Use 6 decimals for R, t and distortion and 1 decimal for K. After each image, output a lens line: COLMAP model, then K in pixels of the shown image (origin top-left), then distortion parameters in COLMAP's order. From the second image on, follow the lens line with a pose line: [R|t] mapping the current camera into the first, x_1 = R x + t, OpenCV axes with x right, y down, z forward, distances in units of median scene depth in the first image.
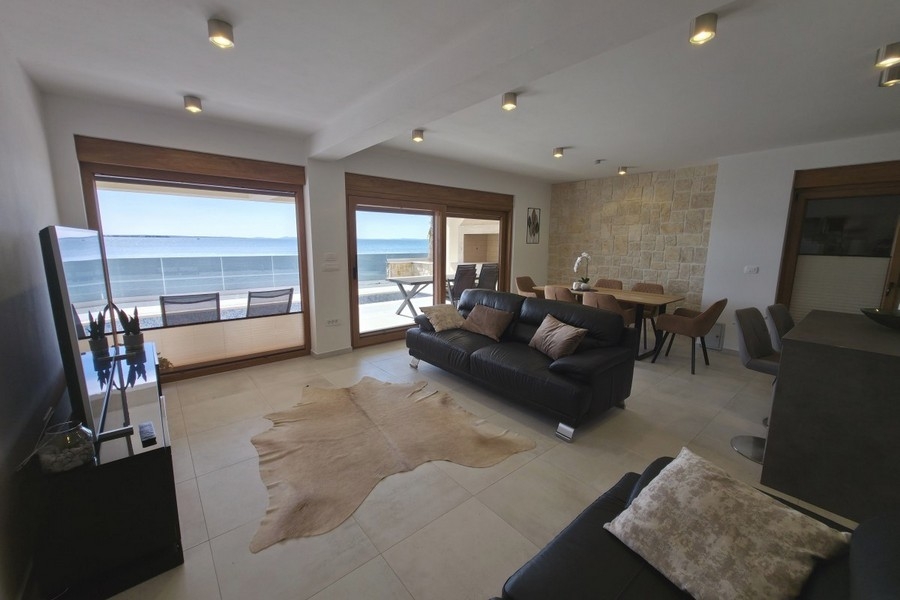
lens RADIAL K [[356.8, 0, 451.2], [0, 356.8, 297.9], [0, 0, 1]] dist [-0.001576, -0.000189]
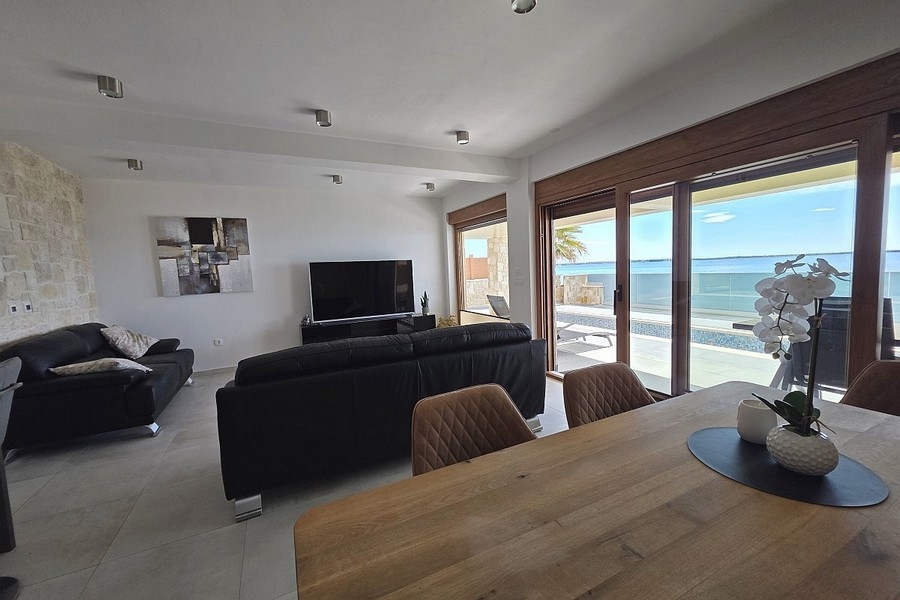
lens RADIAL K [[356.8, 0, 451.2], [0, 356.8, 301.3], [0, 0, 1]] dist [-0.001576, -0.000189]
pose [[-0.235246, 0.084698, -0.968238, 0.573112], [-0.116861, 0.986504, 0.114689, -0.102744], [0.964885, 0.140130, -0.222173, 0.857461]]
